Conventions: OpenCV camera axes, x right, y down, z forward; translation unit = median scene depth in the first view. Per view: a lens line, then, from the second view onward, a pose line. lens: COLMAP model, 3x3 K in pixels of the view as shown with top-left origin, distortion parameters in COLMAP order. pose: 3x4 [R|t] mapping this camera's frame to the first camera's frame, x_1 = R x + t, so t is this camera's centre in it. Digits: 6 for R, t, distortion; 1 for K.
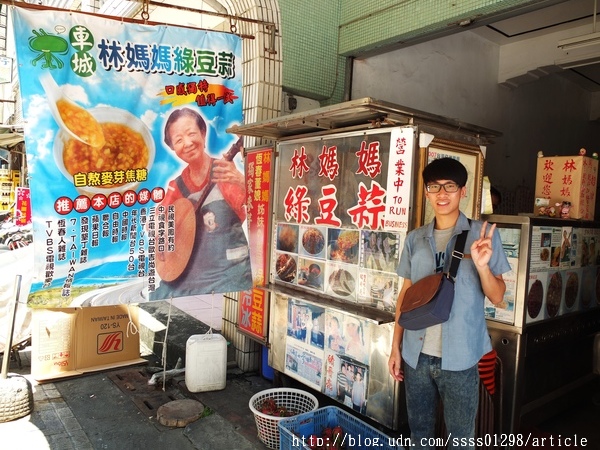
lens RADIAL K [[477.0, 0, 300.6], [0, 477.0, 222.0], [0, 0, 1]] dist [-0.022015, 0.002127]
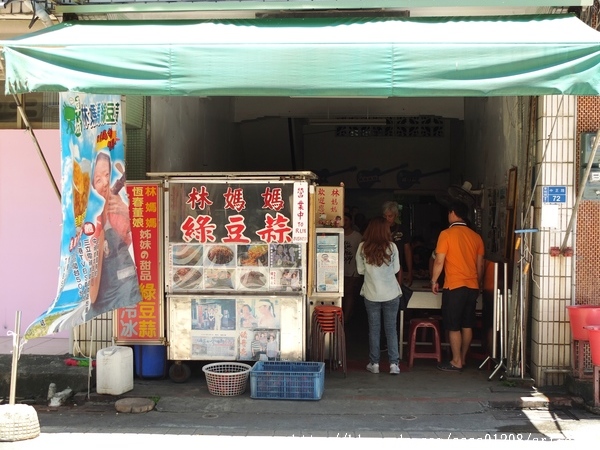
lens RADIAL K [[641.8, 0, 301.0], [0, 641.8, 228.2], [0, 0, 1]] dist [0.008881, 0.000000]
pose [[0.727396, -0.067290, 0.682910, -1.121699], [0.060005, 0.997606, 0.034385, -0.092083], [-0.683589, 0.015966, 0.729692, -0.552954]]
